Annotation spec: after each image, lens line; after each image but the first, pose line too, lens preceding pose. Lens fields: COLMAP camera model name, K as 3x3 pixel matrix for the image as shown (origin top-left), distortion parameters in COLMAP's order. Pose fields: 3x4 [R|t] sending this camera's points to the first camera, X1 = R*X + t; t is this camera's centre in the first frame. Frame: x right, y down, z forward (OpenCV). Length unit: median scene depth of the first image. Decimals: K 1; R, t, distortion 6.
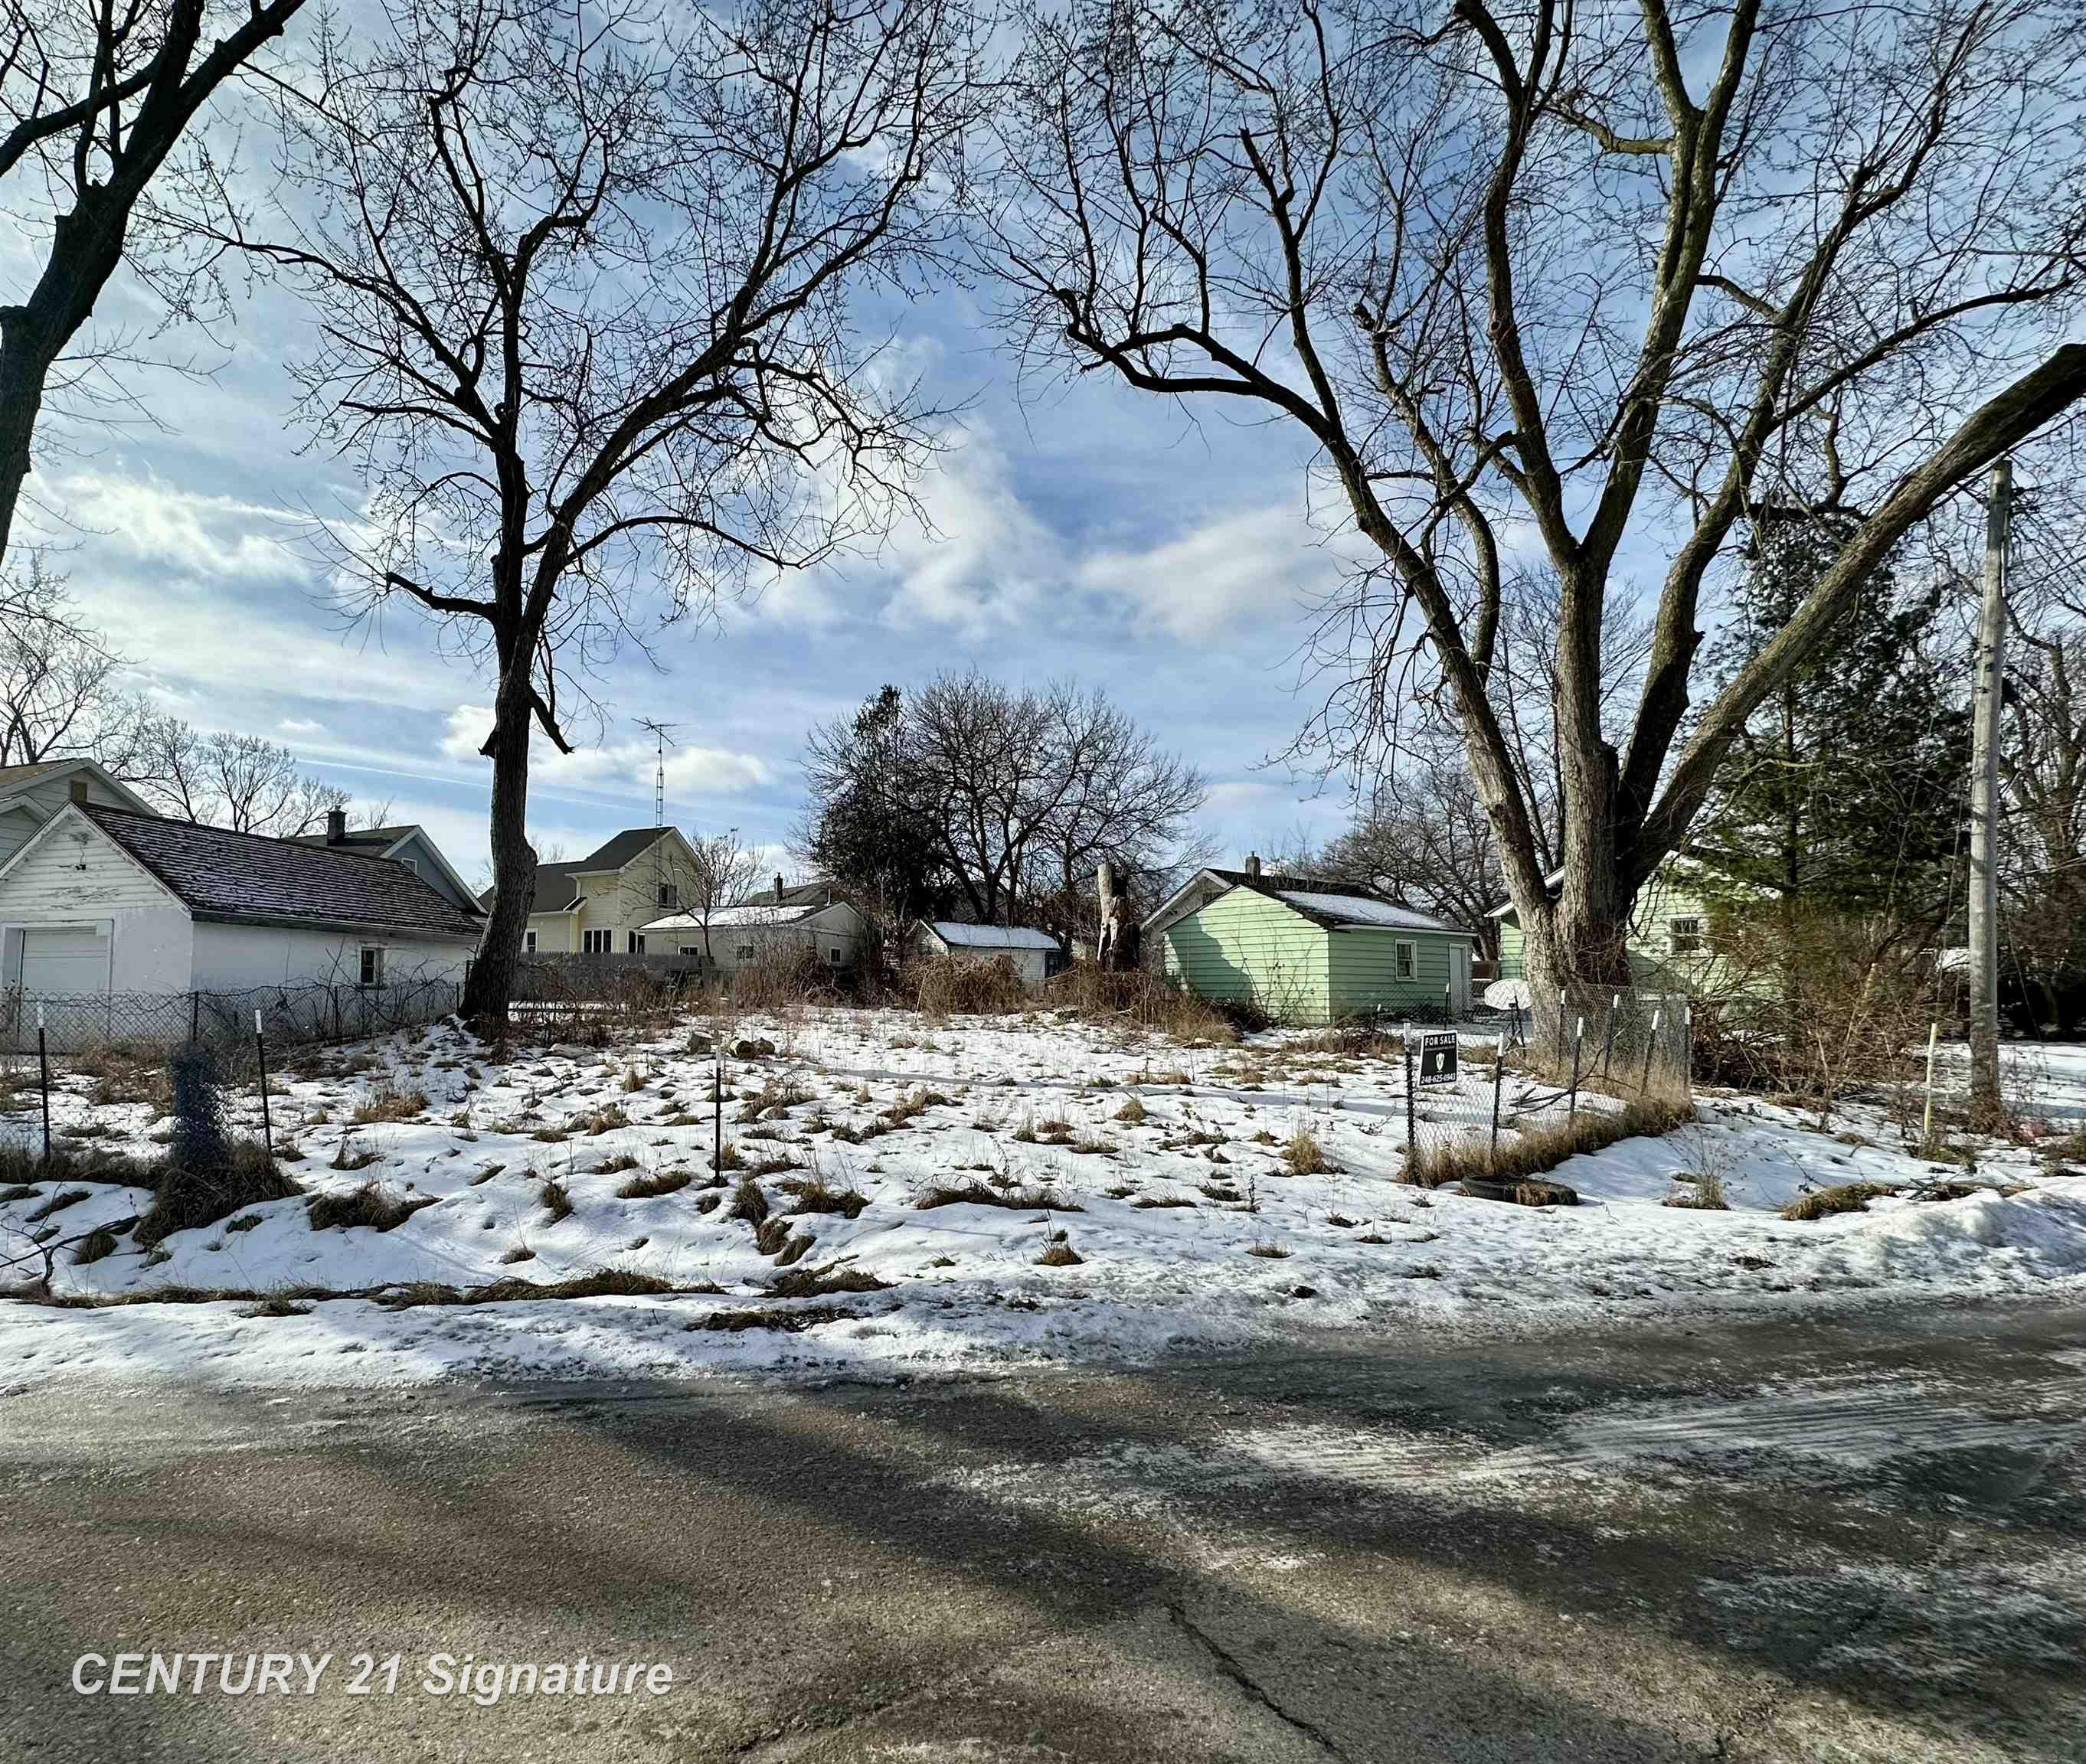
lens RADIAL K [[999.1, 0, 822.0], [0, 999.1, 947.0], [0, 0, 1]] dist [-0.000280, -0.000159]
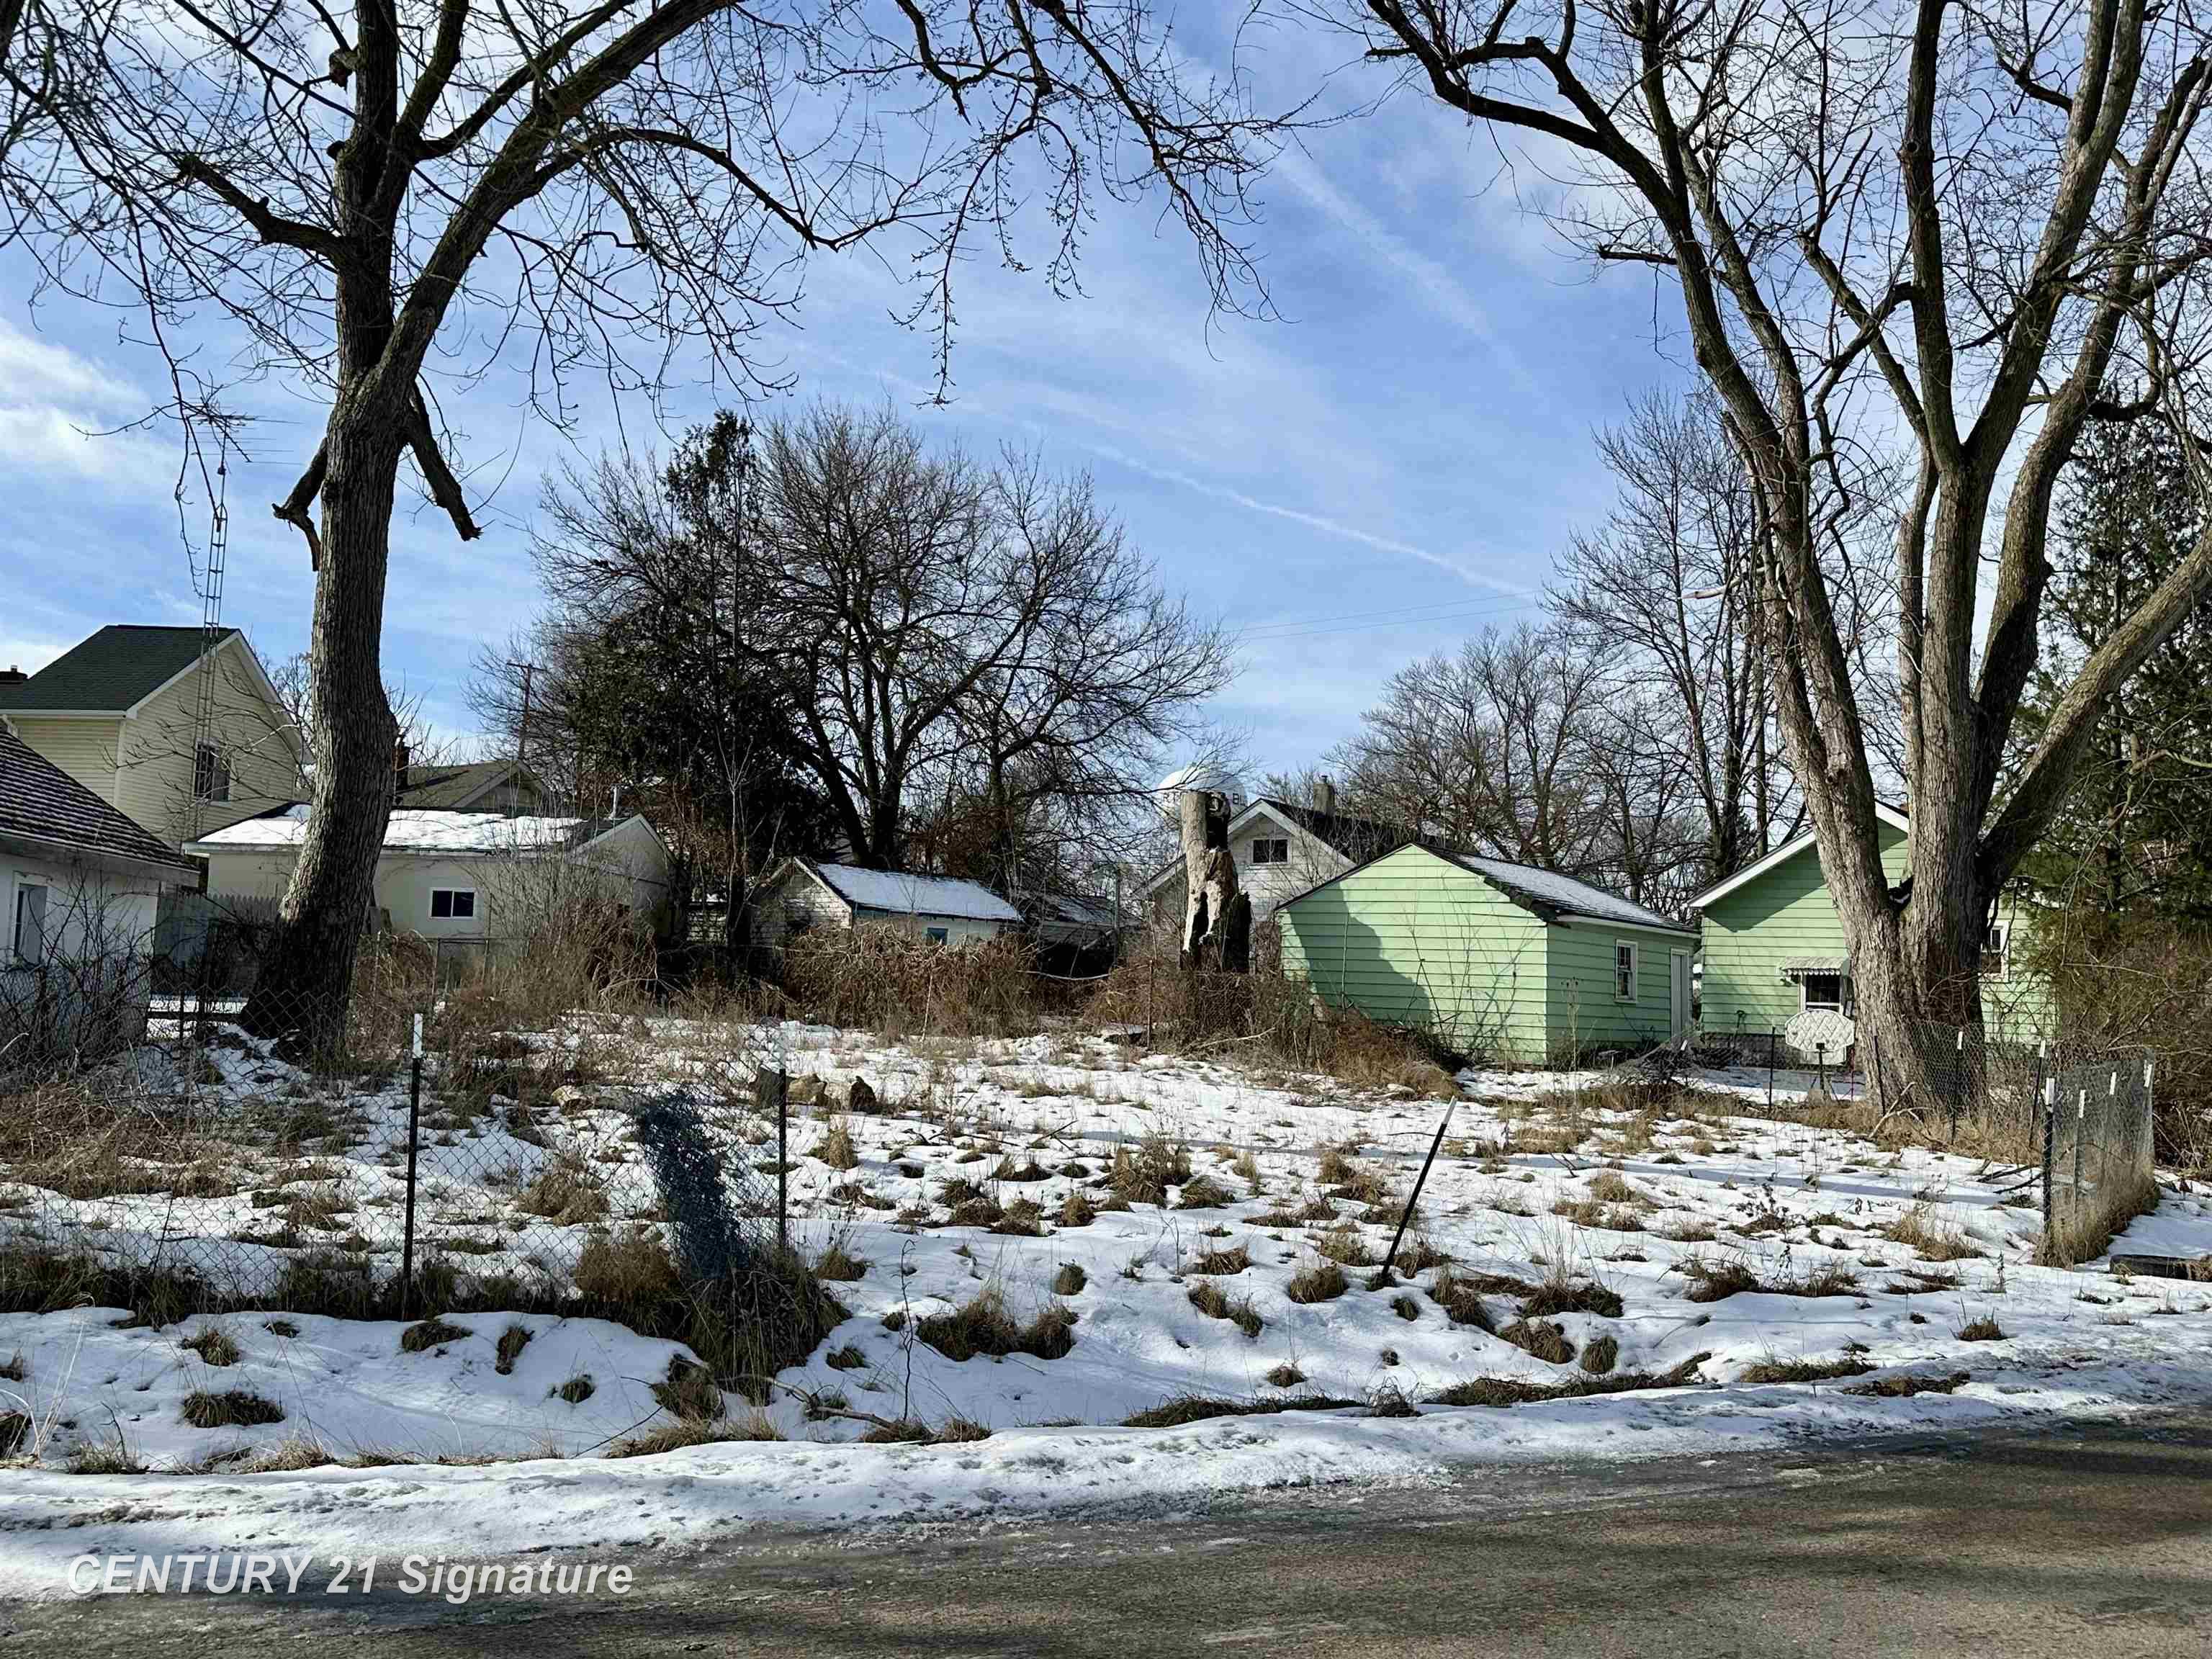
lens RADIAL K [[1966.1, 0, 1104.5], [0, 1966.1, 838.0], [0, 0, 1]] dist [0.177258, -0.356250]
pose [[0.916126, 0.061067, 0.396212, -0.322595], [-0.049479, 0.997997, -0.039411, -0.007889], [-0.397826, 0.016501, 0.917313, -0.100422]]
